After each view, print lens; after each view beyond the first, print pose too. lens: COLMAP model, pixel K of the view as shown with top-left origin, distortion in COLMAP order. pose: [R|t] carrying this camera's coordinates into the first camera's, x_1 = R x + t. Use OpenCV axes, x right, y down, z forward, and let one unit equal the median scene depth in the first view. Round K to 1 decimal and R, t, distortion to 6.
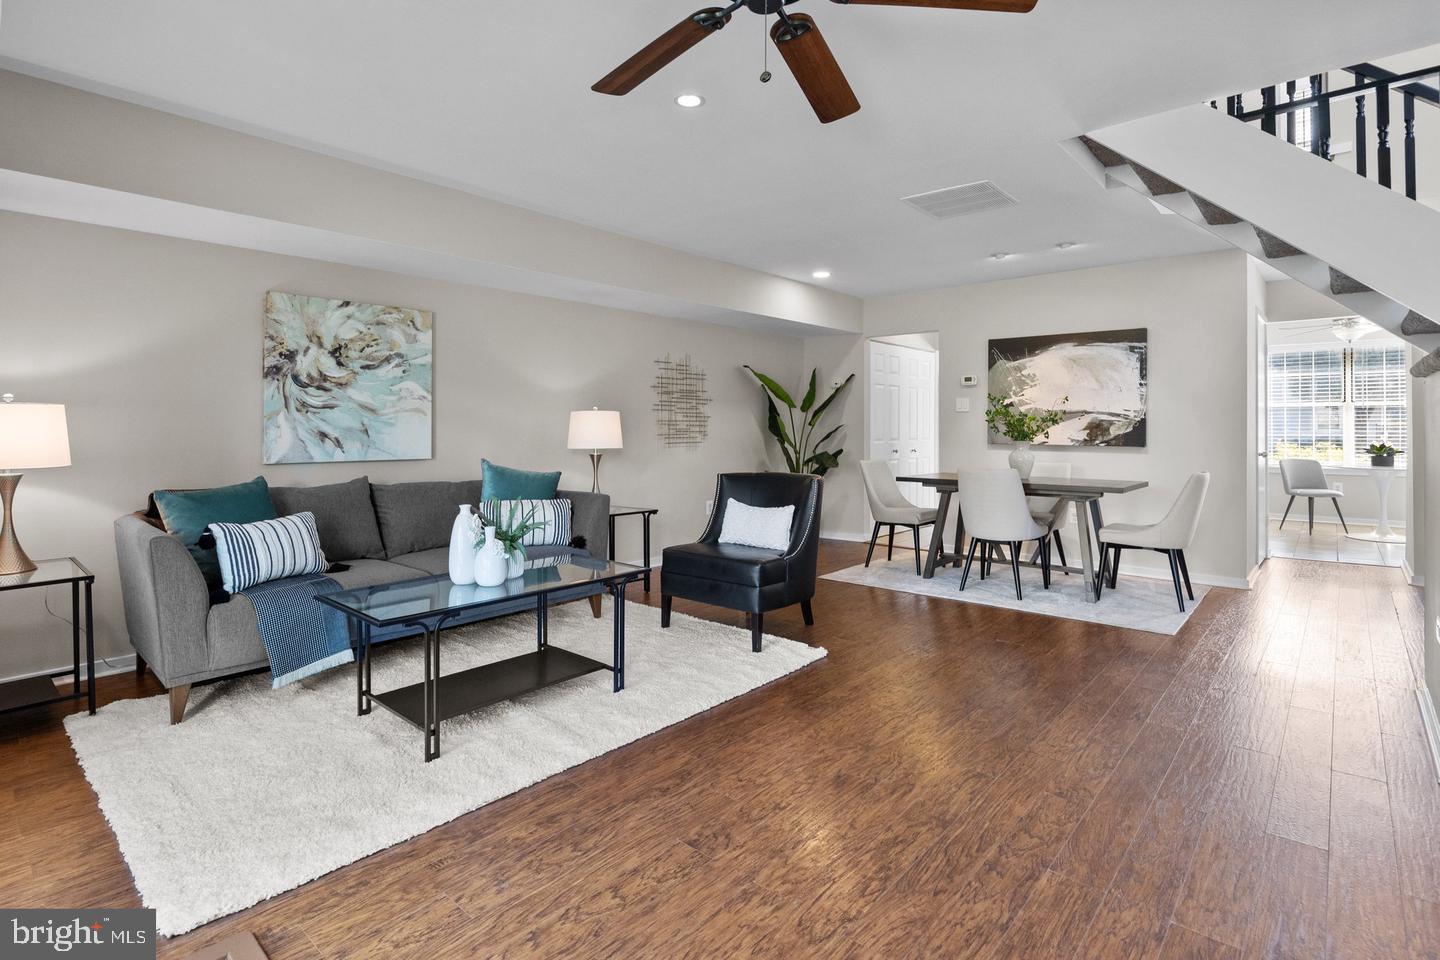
lens RADIAL K [[708.2, 0, 729.7], [0, 708.2, 422.0], [0, 0, 1]] dist [-0.007976, 0.000390]
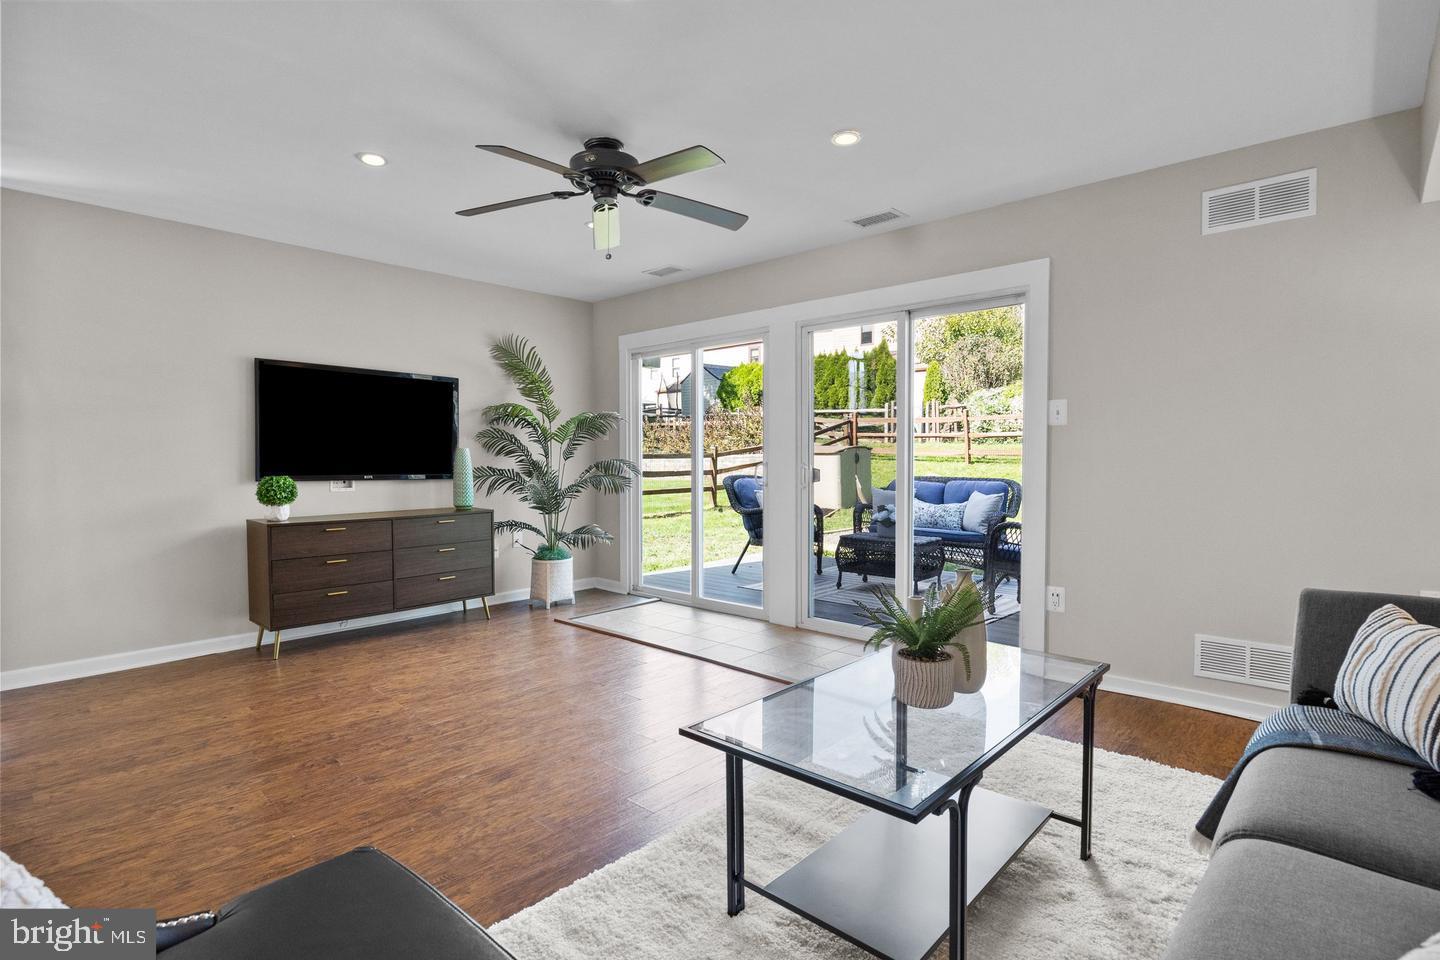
lens RADIAL K [[708.2, 0, 717.2], [0, 708.2, 471.3], [0, 0, 1]] dist [-0.007976, 0.000390]
pose [[-0.999139, 0.001045, 0.041471, -0.086891], [0.001626, 0.999901, 0.013976, 0.009592], [-0.041453, 0.014032, -0.999042, 0.823867]]
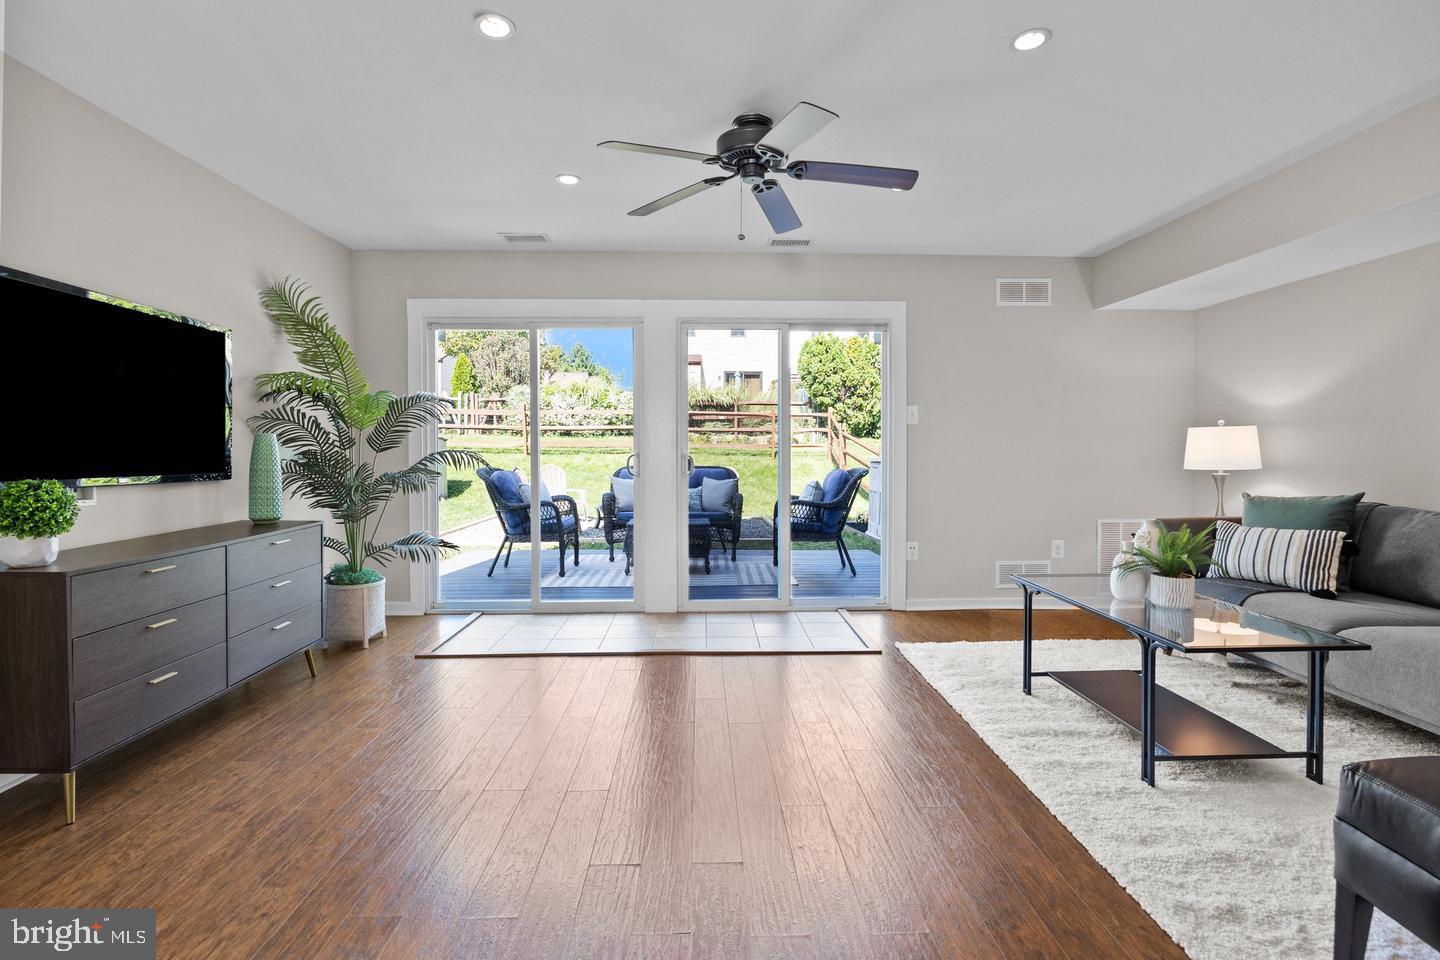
lens RADIAL K [[682.4, 0, 719.0], [0, 682.4, 458.6], [0, 0, 1]] dist [-0.003777, 0.000323]
pose [[-0.738100, 0.011243, -0.674598, 0.360755], [0.005210, 0.999926, 0.010964, 0.009314], [0.674671, 0.004577, -0.738104, 0.645597]]
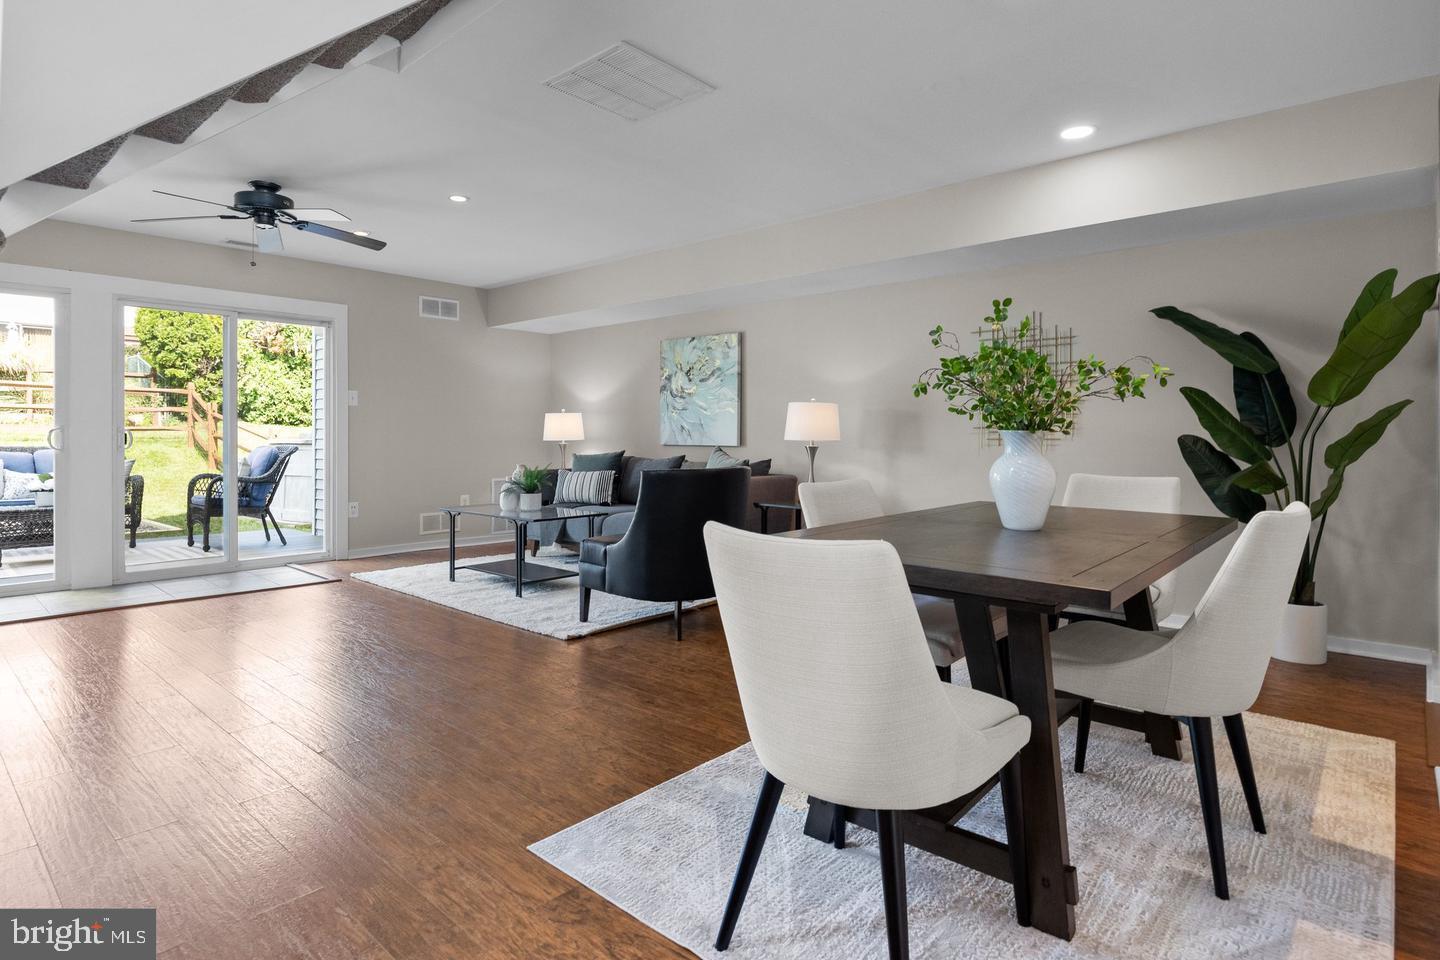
lens RADIAL K [[789.0, 0, 734.1], [0, 789.0, 437.8], [0, 0, 1]] dist [0.000519, 0.000011]
pose [[-0.020404, 0.001403, -0.999791, 0.776194], [0.006061, 0.999981, 0.001280, 0.026570], [0.999773, -0.006033, -0.020412, 0.778661]]
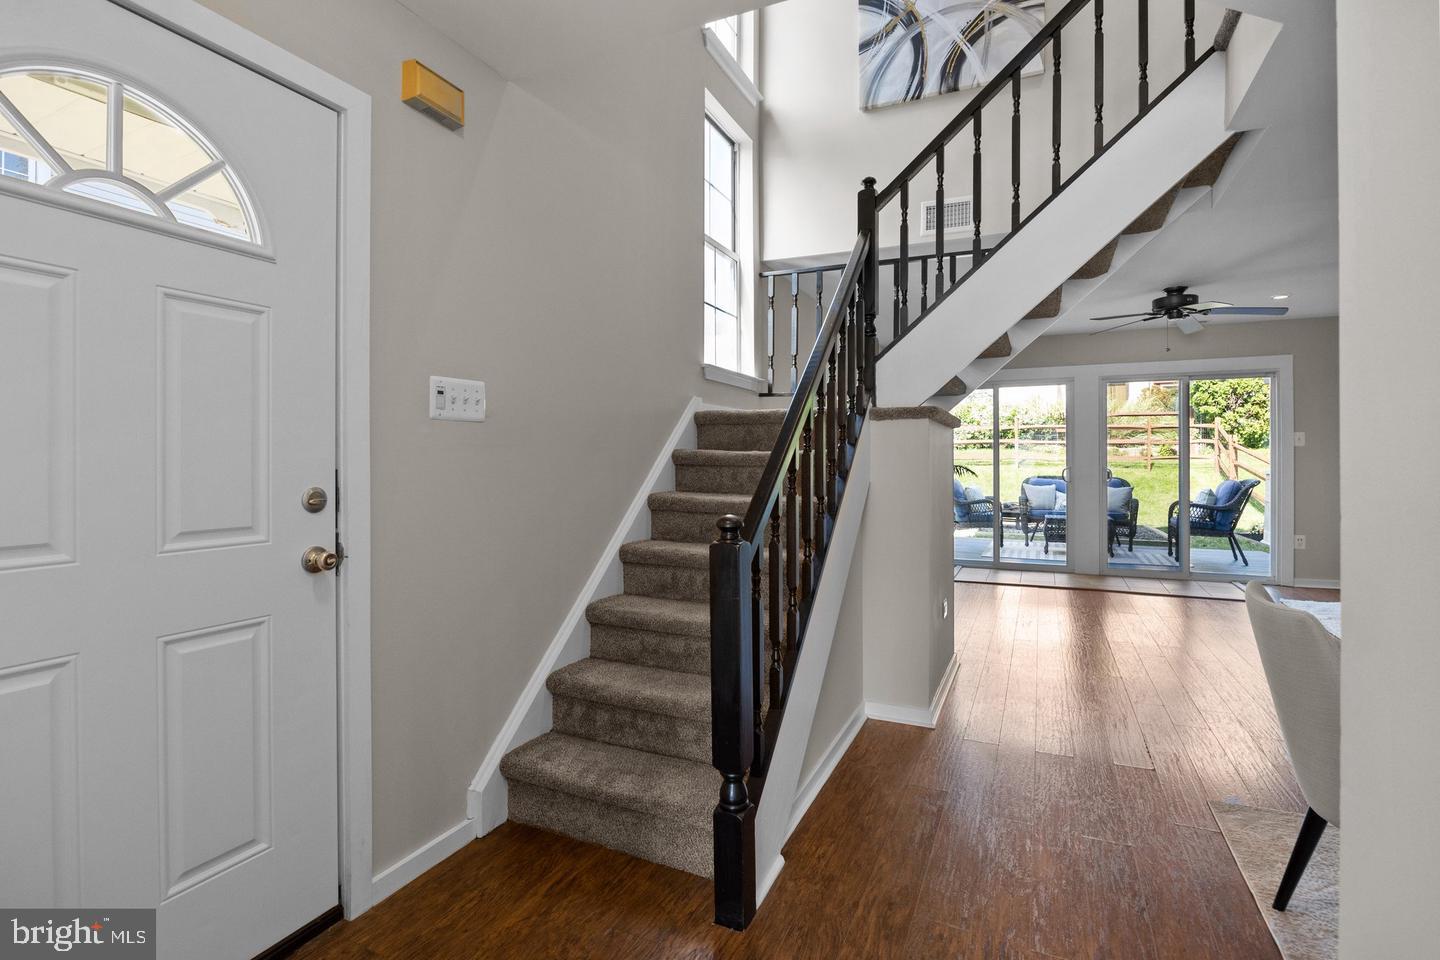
lens RADIAL K [[708.2, 0, 710.2], [0, 708.2, 458.6], [0, 0, 1]] dist [-0.007976, 0.000390]
pose [[-0.960284, 0.002316, -0.279016, 0.849751], [0.004191, 0.999972, -0.006127, 0.001254], [0.278995, -0.007053, -0.960267, 1.013180]]
